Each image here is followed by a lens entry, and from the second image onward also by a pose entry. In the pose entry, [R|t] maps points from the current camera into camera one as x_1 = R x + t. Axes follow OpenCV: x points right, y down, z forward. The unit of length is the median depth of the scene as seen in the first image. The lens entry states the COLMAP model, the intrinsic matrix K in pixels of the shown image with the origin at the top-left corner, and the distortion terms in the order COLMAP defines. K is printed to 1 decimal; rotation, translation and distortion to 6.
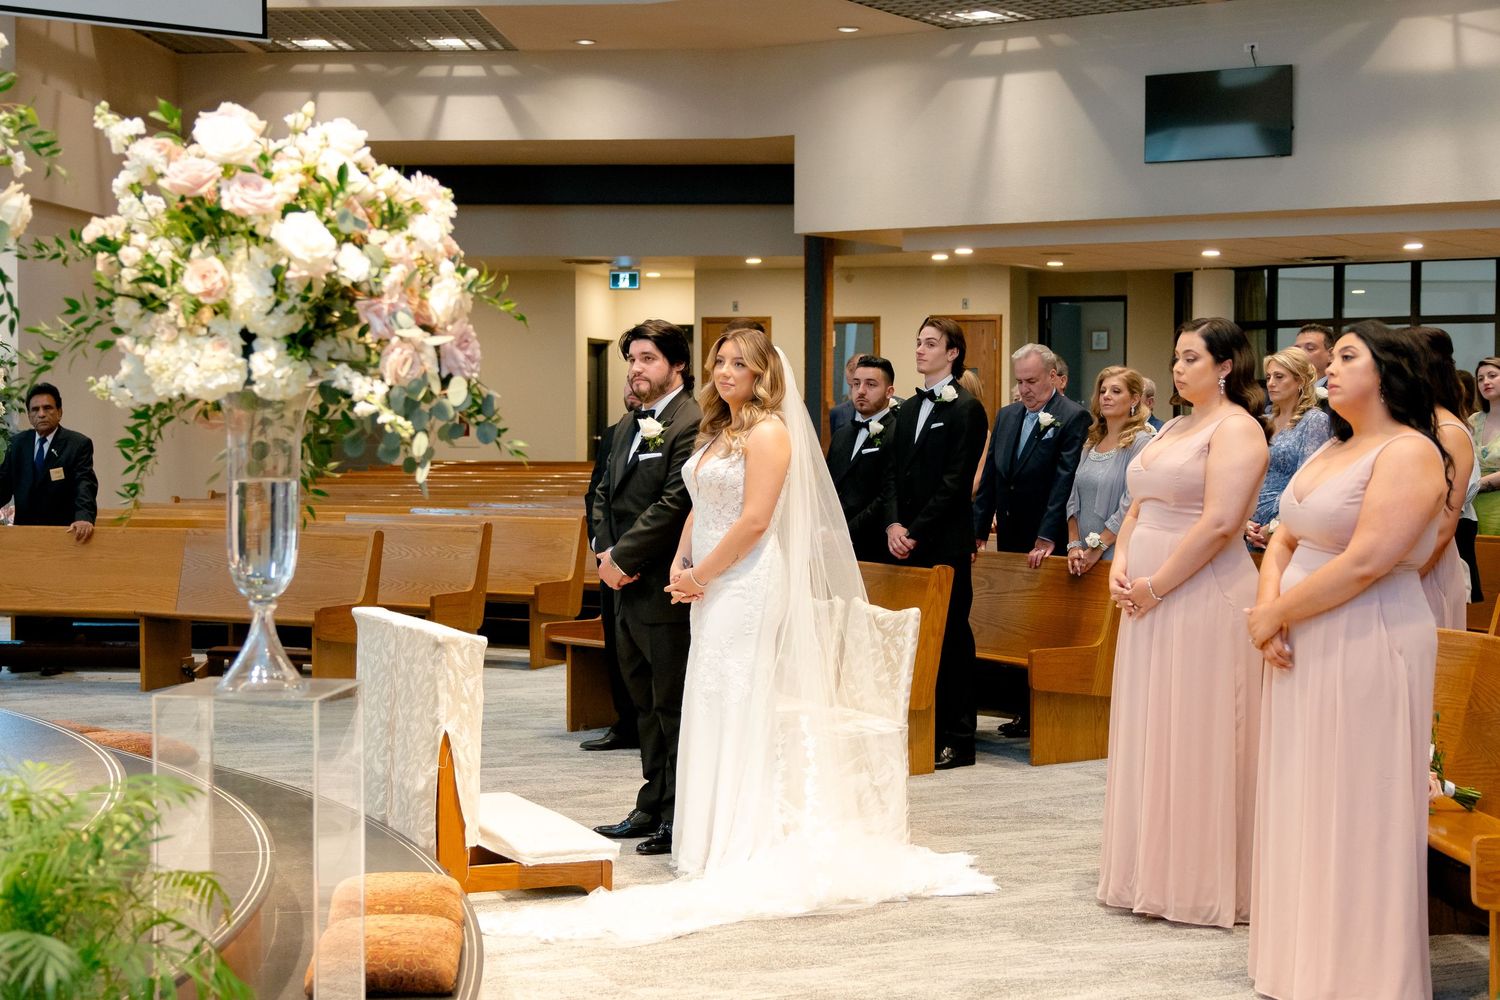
lens RADIAL K [[2420.4, 0, 722.0], [0, 2420.4, 503.0], [0, 0, 1]] dist [-0.021428, -0.042520]
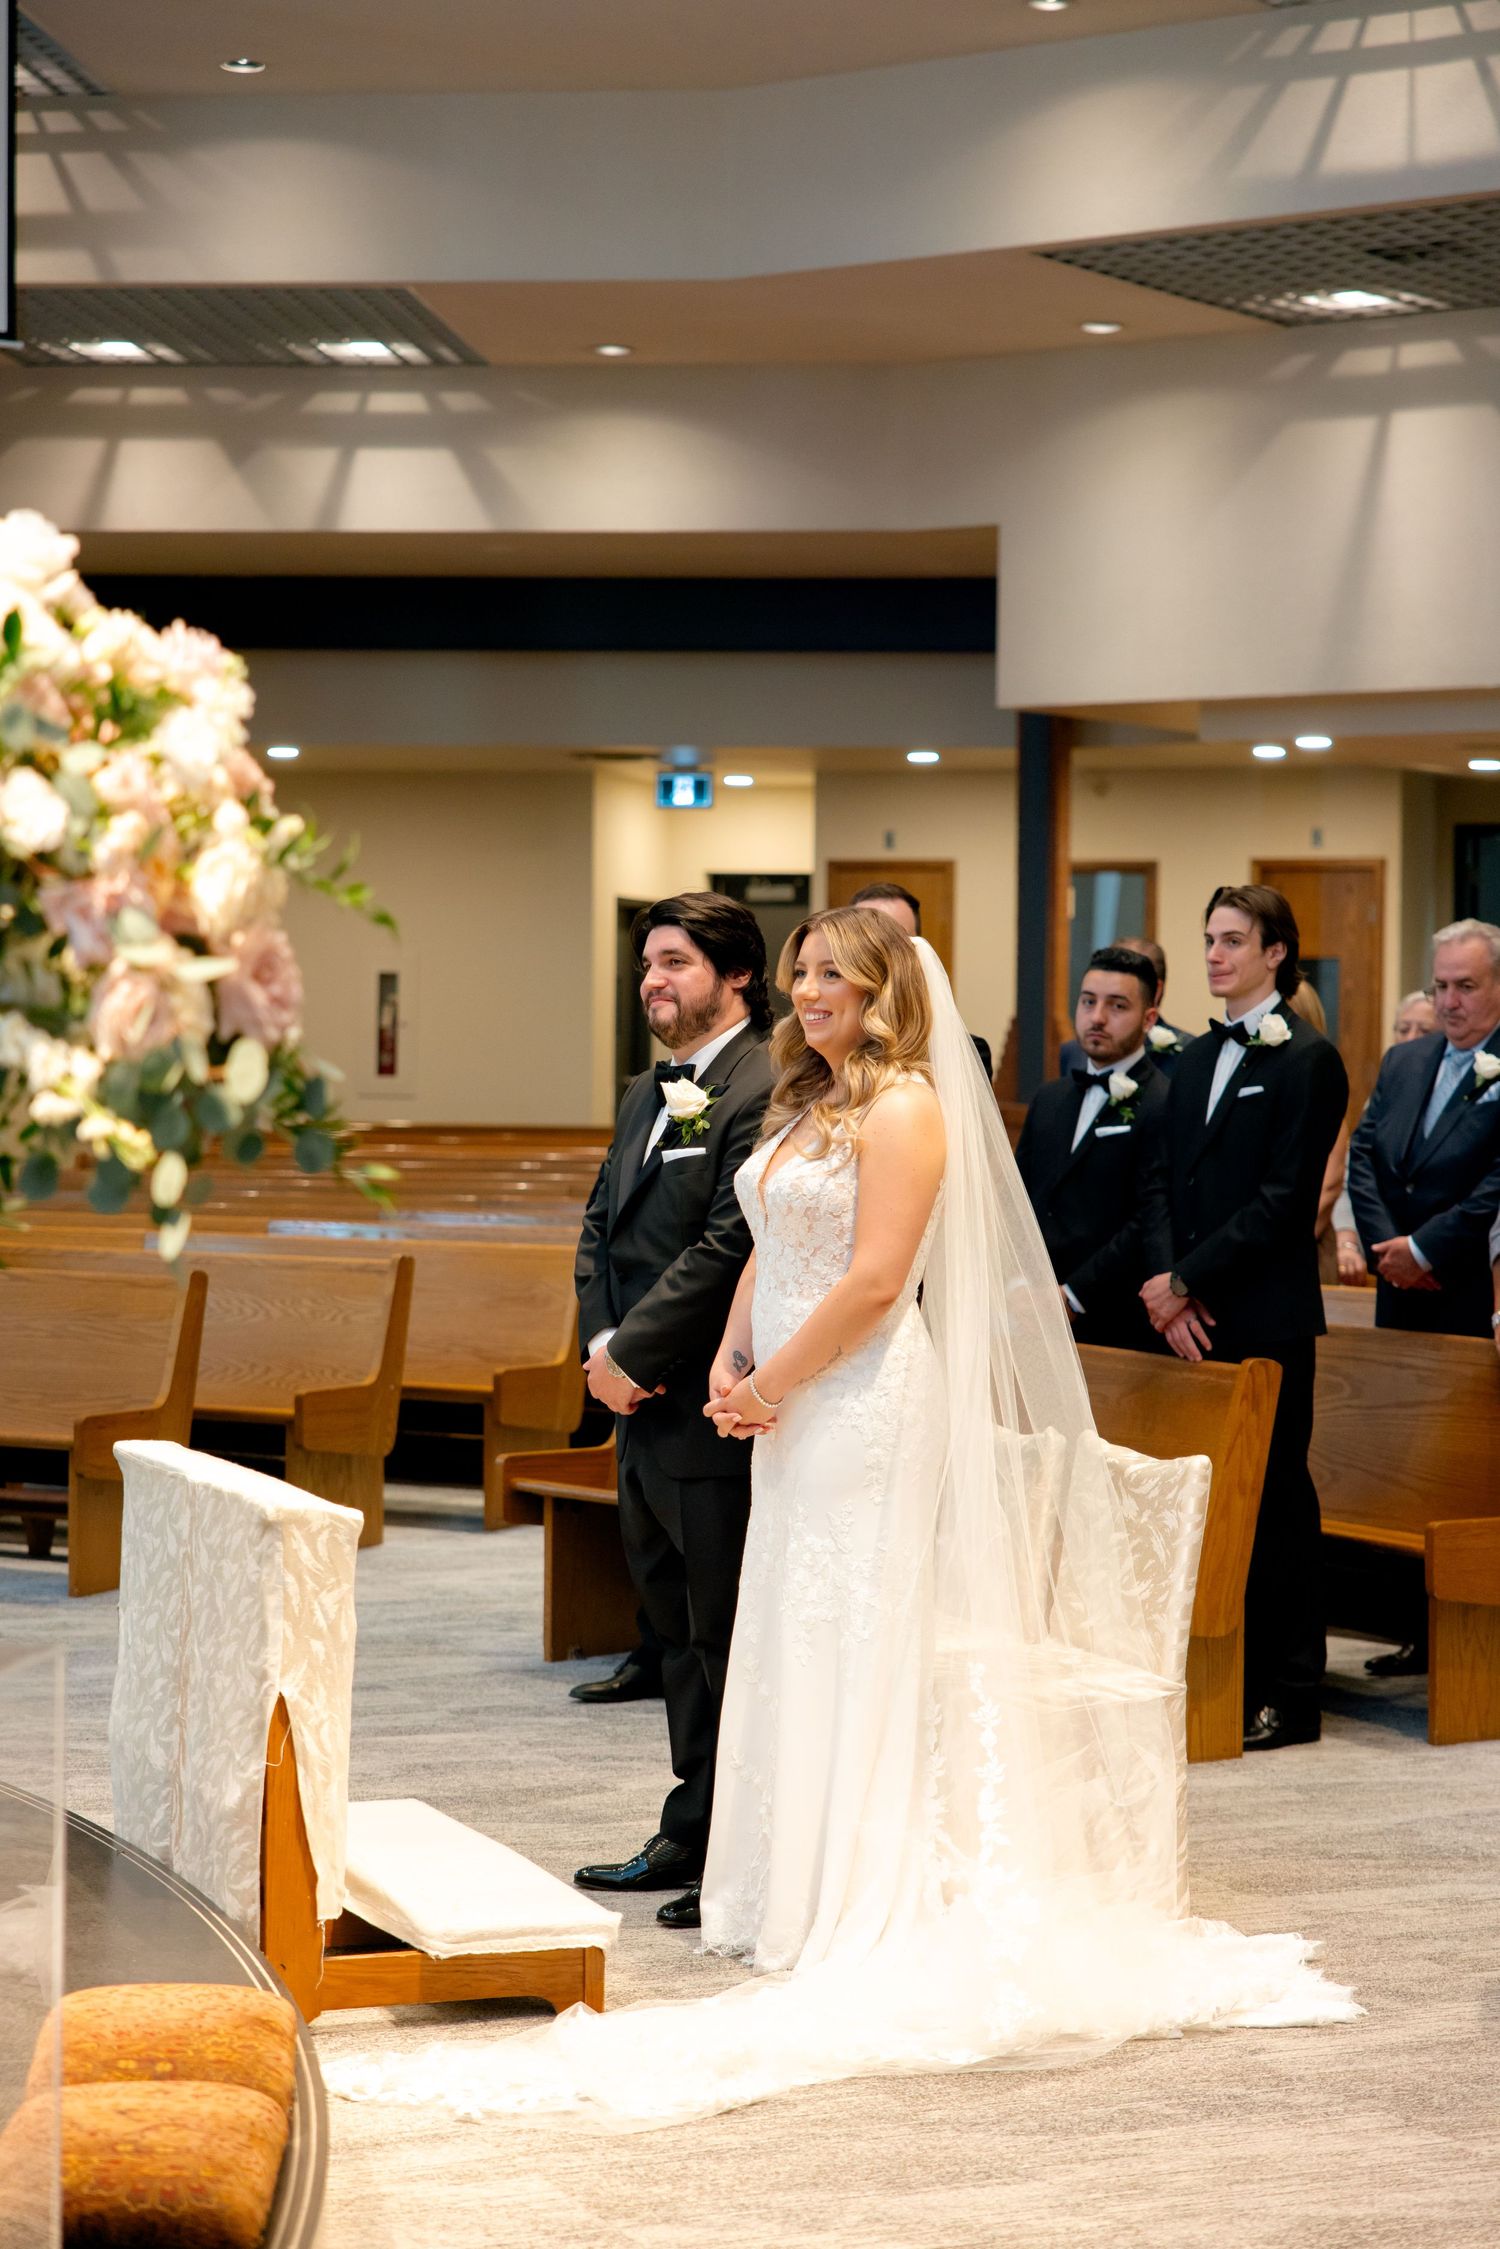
lens RADIAL K [[4414.1, 0, 737.5], [0, 4414.1, 1123.4], [0, 0, 1]] dist [0.055870, -0.147171]
pose [[0.999493, 0.007574, -0.030933, 0.010637], [-0.008029, 0.999861, -0.014615, -0.013661], [0.030818, 0.014856, 0.999415, 0.062891]]
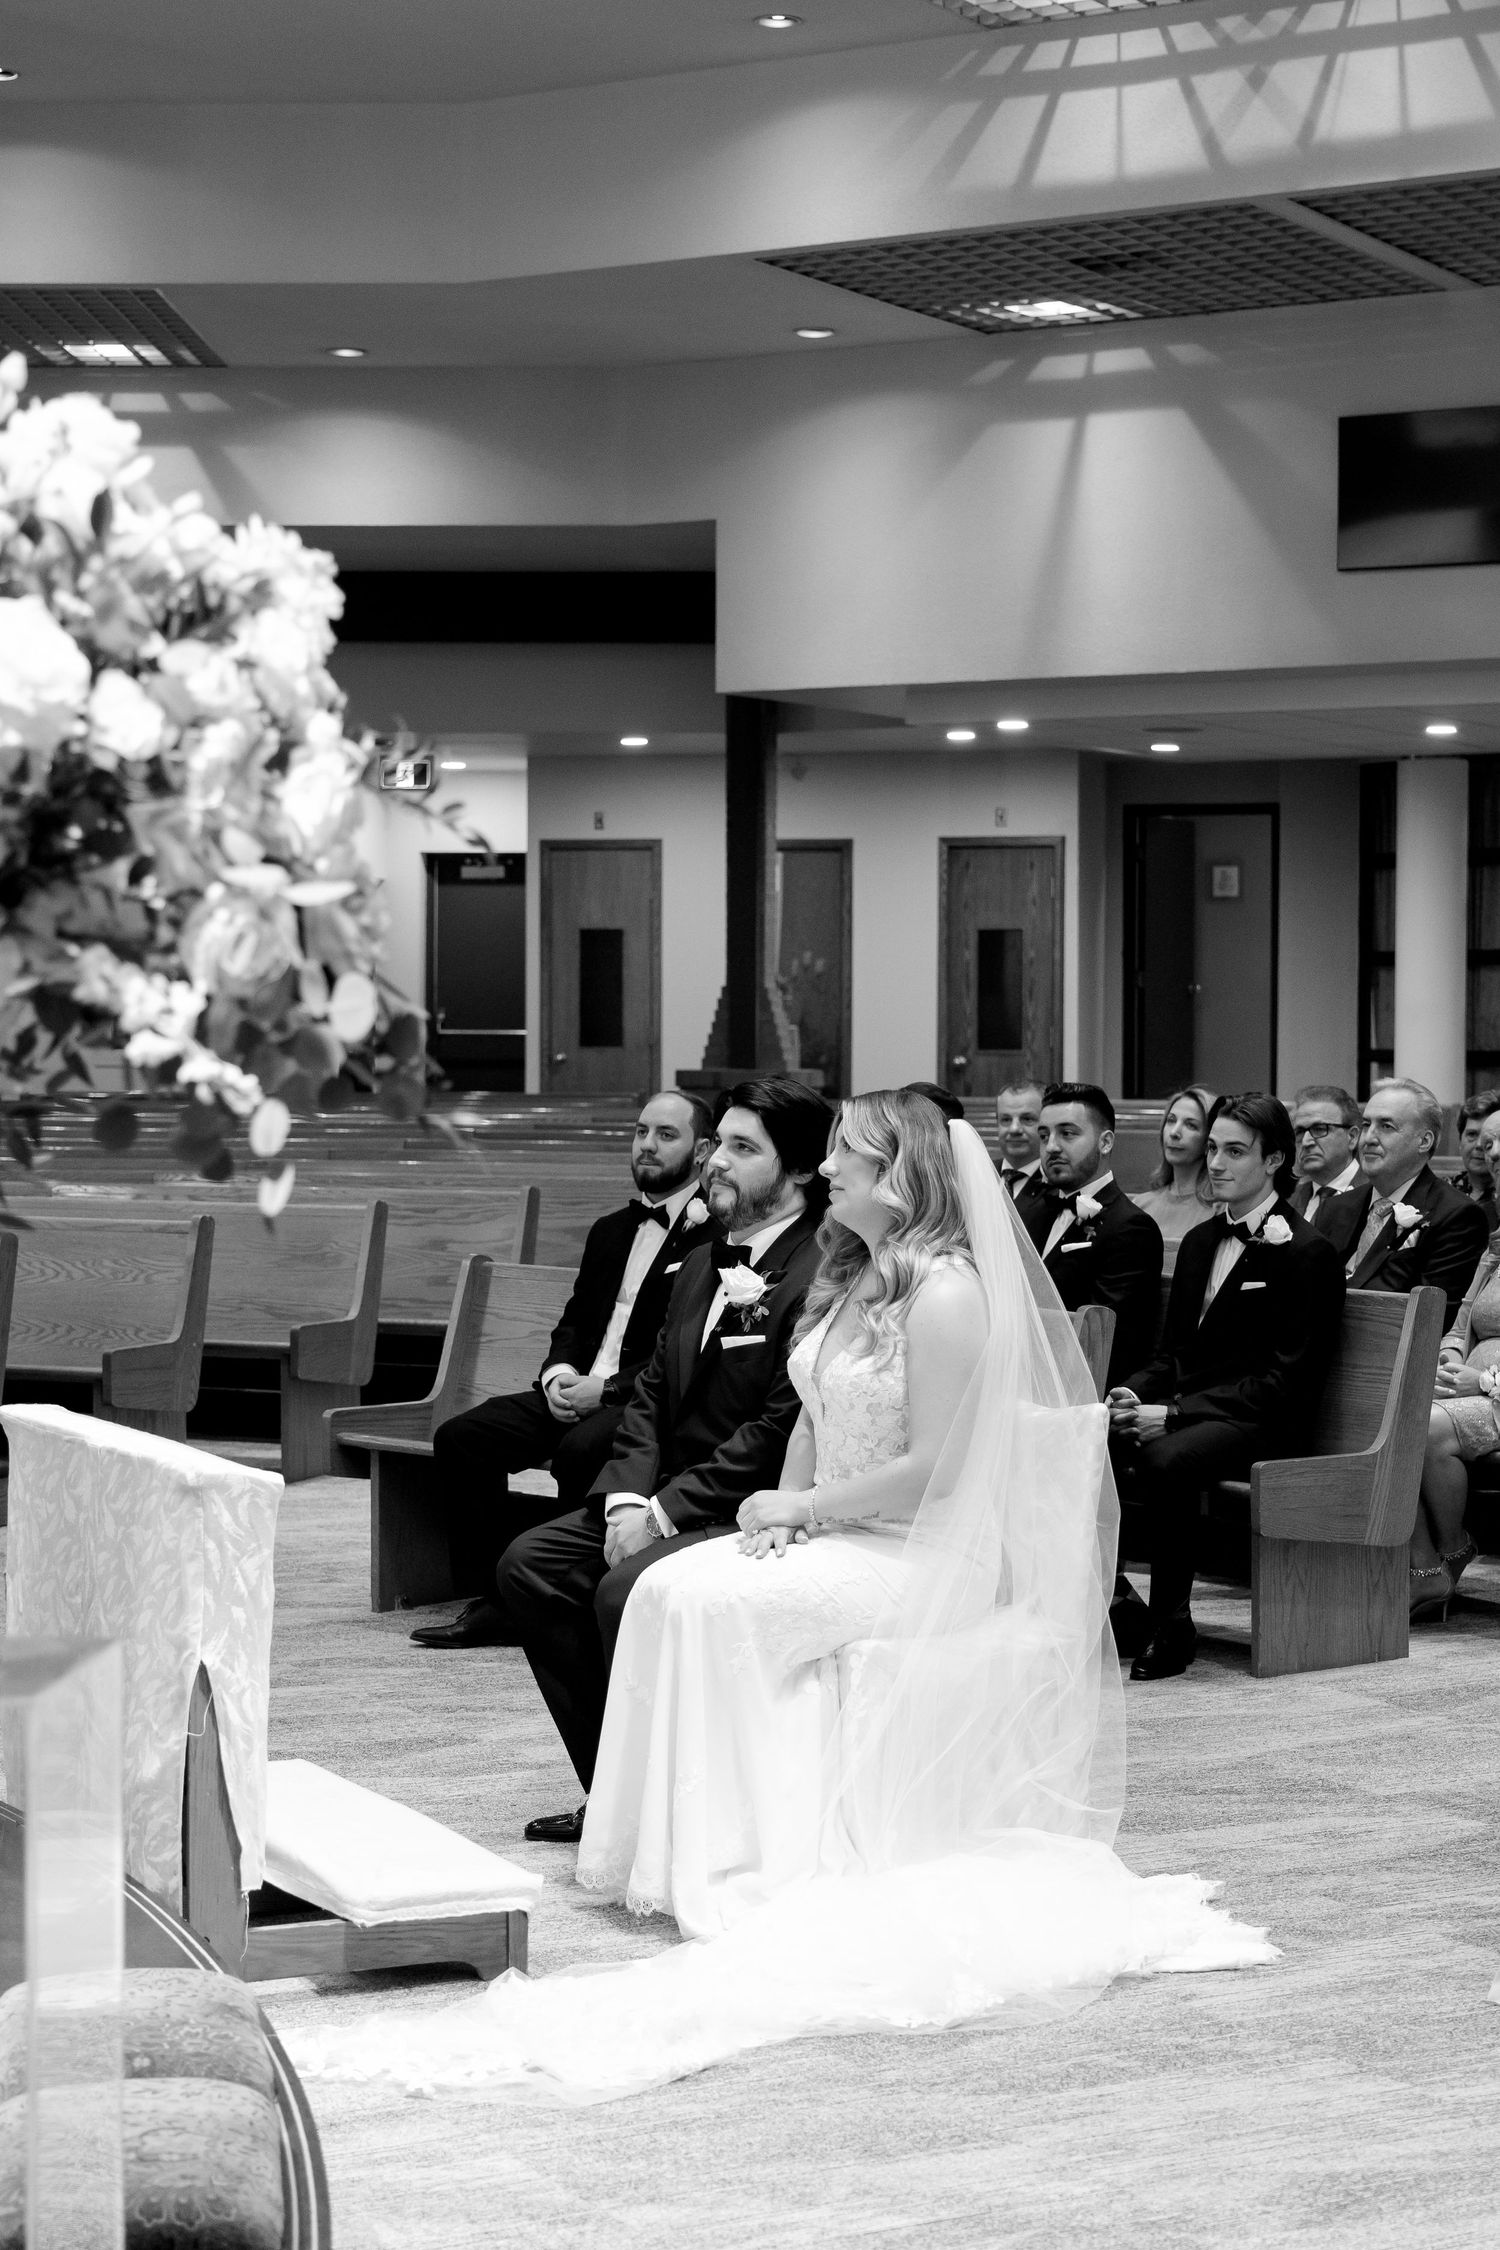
lens RADIAL K [[4072.8, 0, 751.5], [0, 4072.8, 1134.7], [0, 0, 1]] dist [-0.010063, 0.025664]
pose [[0.998514, -0.002144, 0.054448, -0.045542], [0.002379, 0.999988, -0.004247, -0.011394], [-0.054438, 0.004370, 0.998508, 0.146767]]
